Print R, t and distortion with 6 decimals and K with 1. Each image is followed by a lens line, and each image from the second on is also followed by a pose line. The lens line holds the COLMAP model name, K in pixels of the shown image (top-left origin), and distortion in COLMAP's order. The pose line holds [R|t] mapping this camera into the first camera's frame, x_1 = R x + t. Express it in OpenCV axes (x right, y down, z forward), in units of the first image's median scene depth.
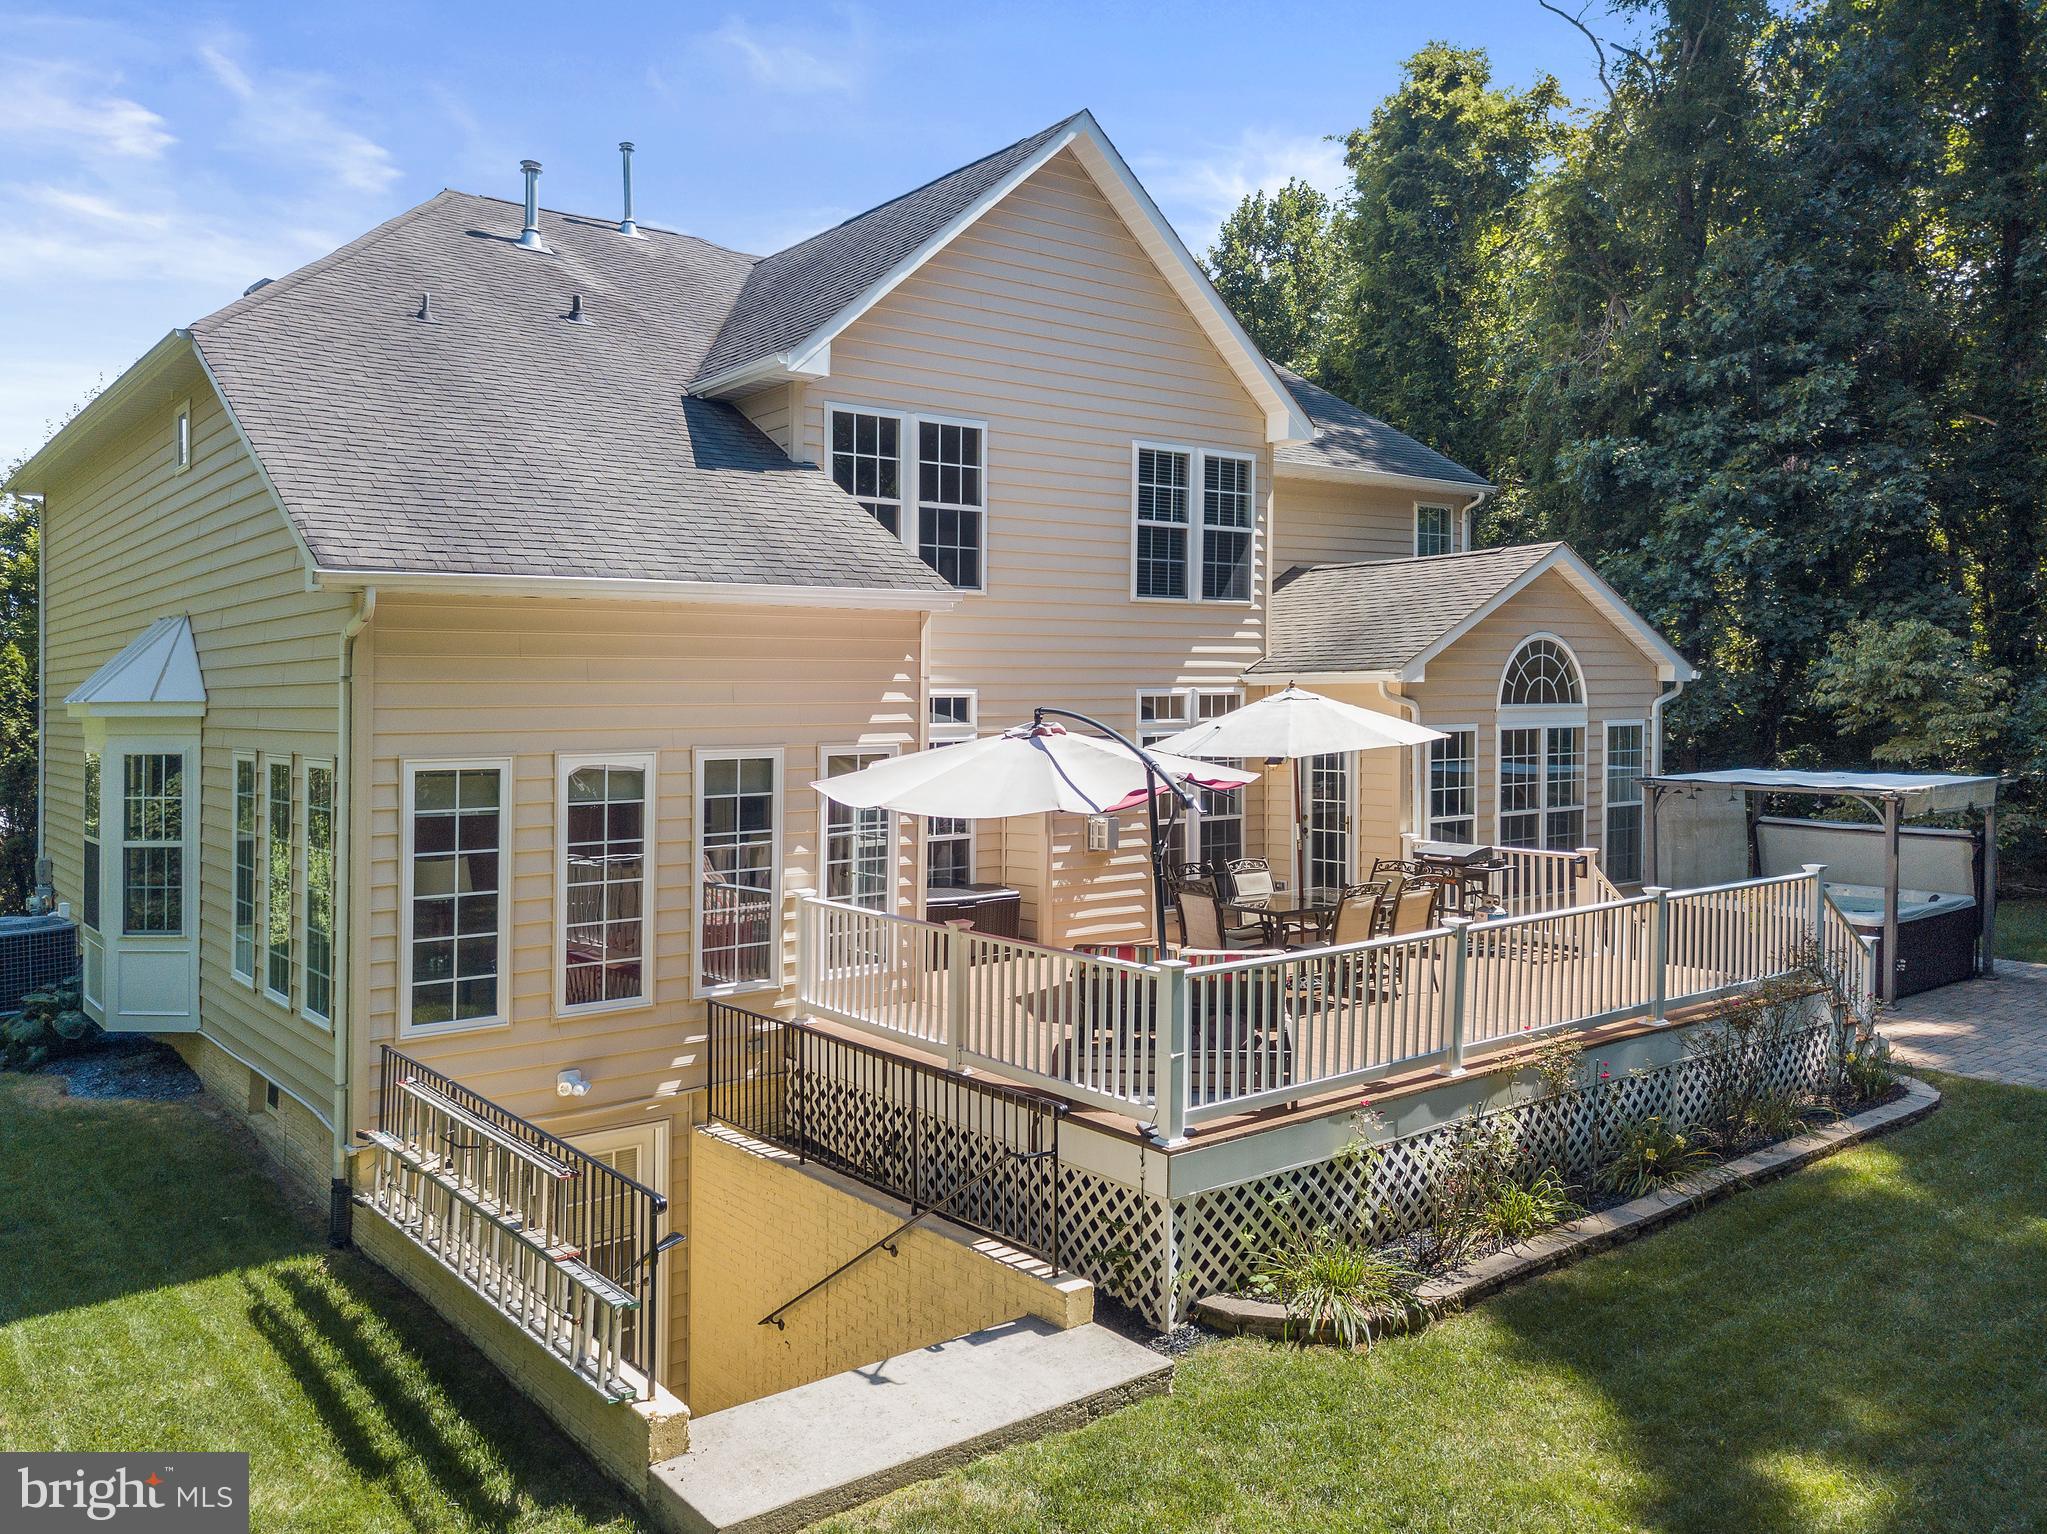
lens RADIAL K [[1600.7, 0, 1012.0], [0, 1600.7, 762.6], [0, 0, 1]] dist [0.029580, -0.002749]
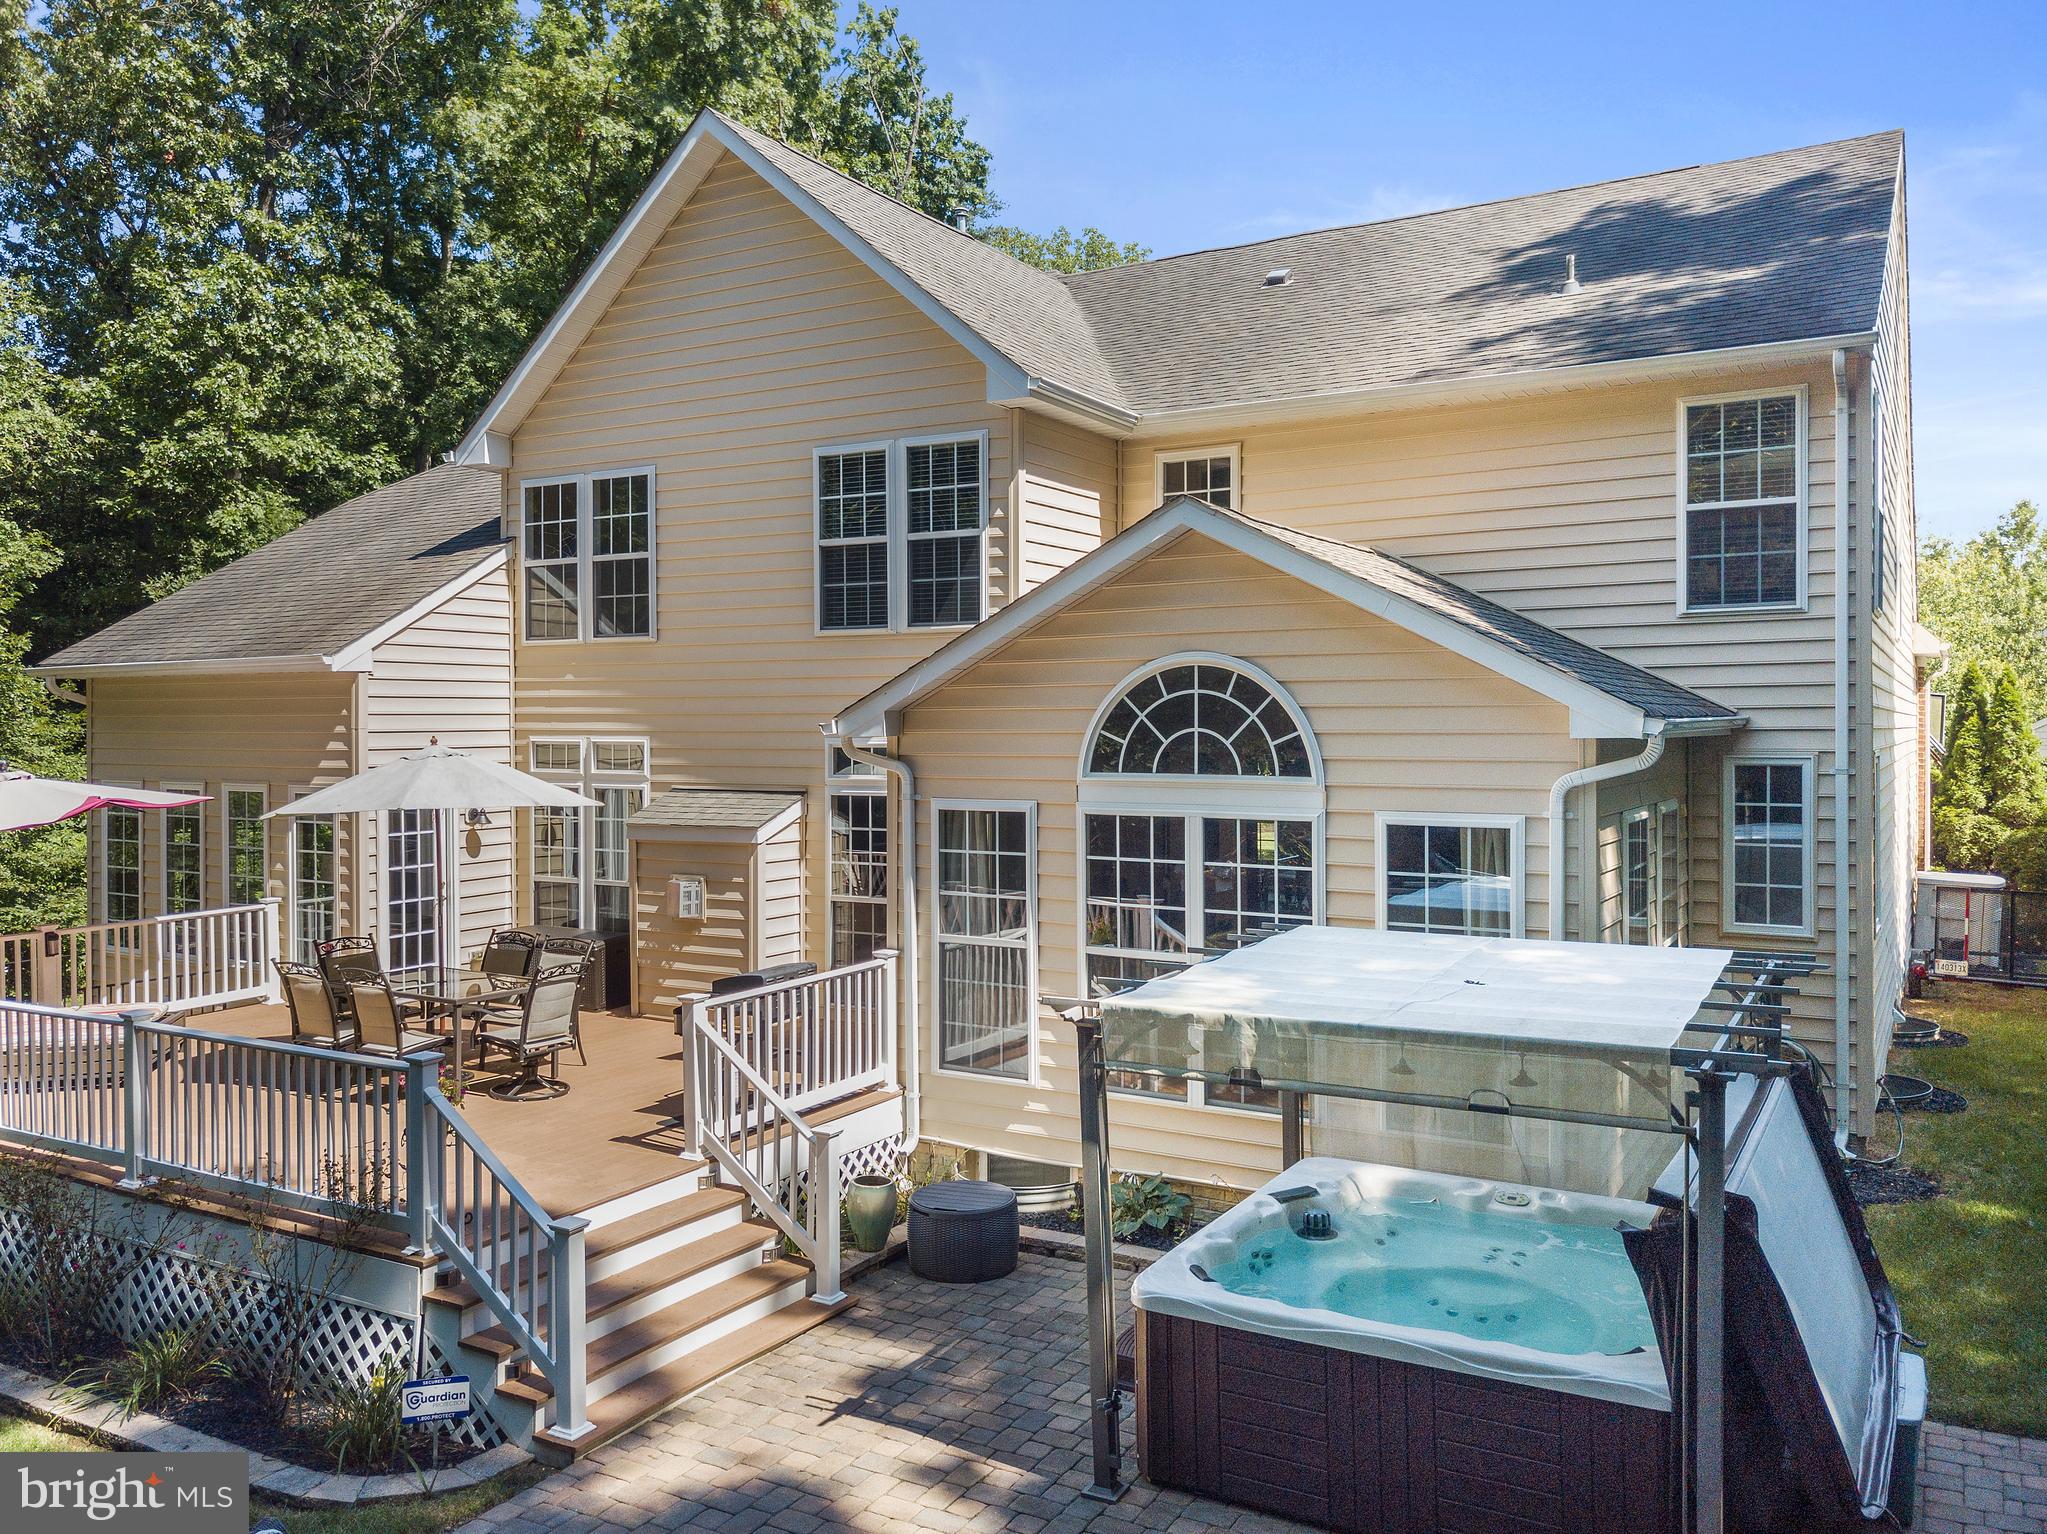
lens RADIAL K [[1600.7, 0, 1012.0], [0, 1600.7, 762.6], [0, 0, 1]] dist [0.029580, -0.002749]
pose [[0.377080, 0.029413, -0.925713, 0.901288], [-0.040300, 0.999070, 0.015328, -0.050317], [0.925303, 0.031527, 0.377915, 0.768681]]
